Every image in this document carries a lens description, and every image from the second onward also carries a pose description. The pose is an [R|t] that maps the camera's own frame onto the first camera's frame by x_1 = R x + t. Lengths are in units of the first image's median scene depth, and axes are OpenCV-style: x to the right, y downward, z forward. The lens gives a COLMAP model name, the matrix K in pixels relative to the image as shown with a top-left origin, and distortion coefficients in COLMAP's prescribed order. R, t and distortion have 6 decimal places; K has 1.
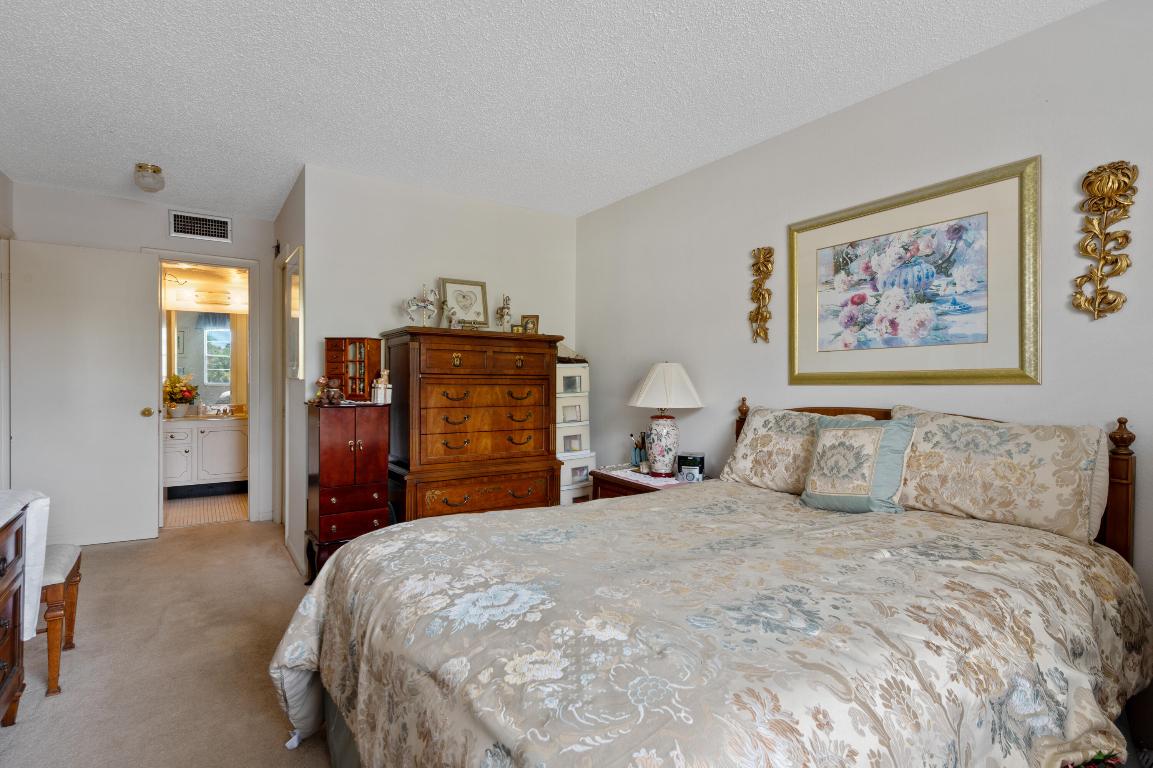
lens RADIAL K [[543.9, 0, 576.5], [0, 543.9, 384.0], [0, 0, 1]] dist [0.004163, -0.000785]
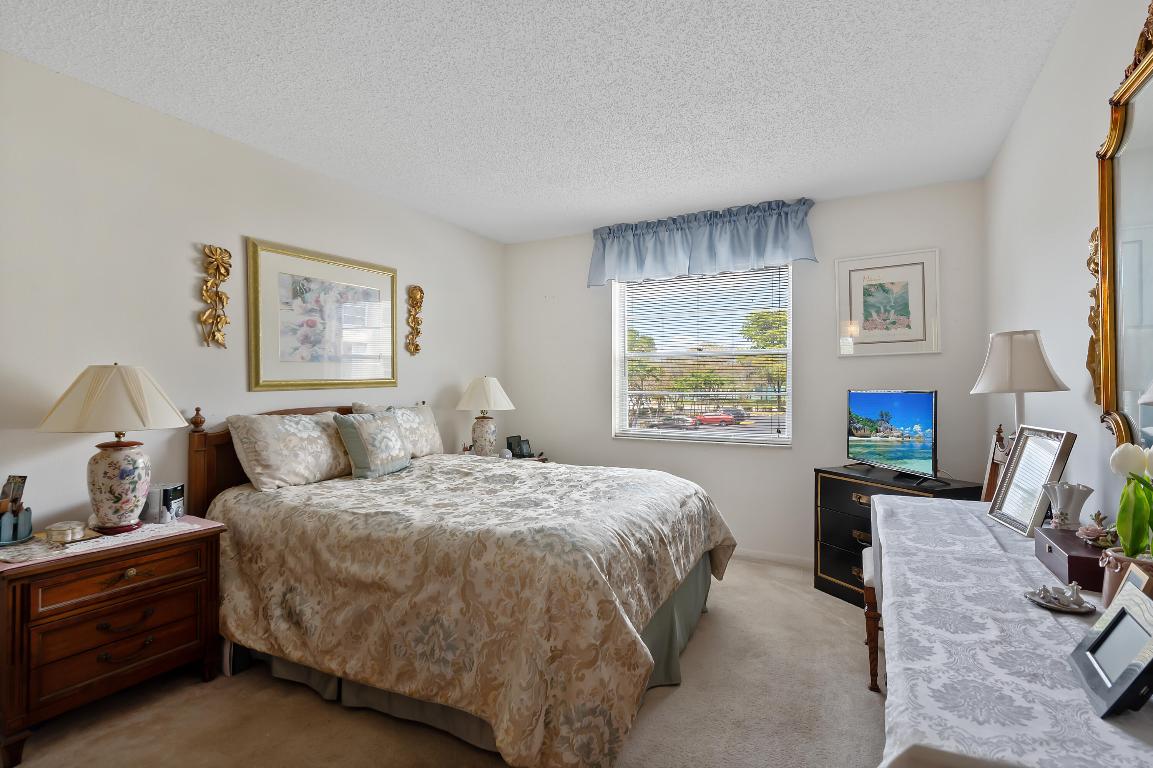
lens RADIAL K [[543.9, 0, 576.5], [0, 543.9, 384.0], [0, 0, 1]] dist [0.004163, -0.000785]
pose [[-0.442379, -0.016555, 0.896675, -0.912079], [0.002827, 0.999799, 0.019853, -0.034465], [-0.896824, 0.011317, -0.442243, 0.992629]]
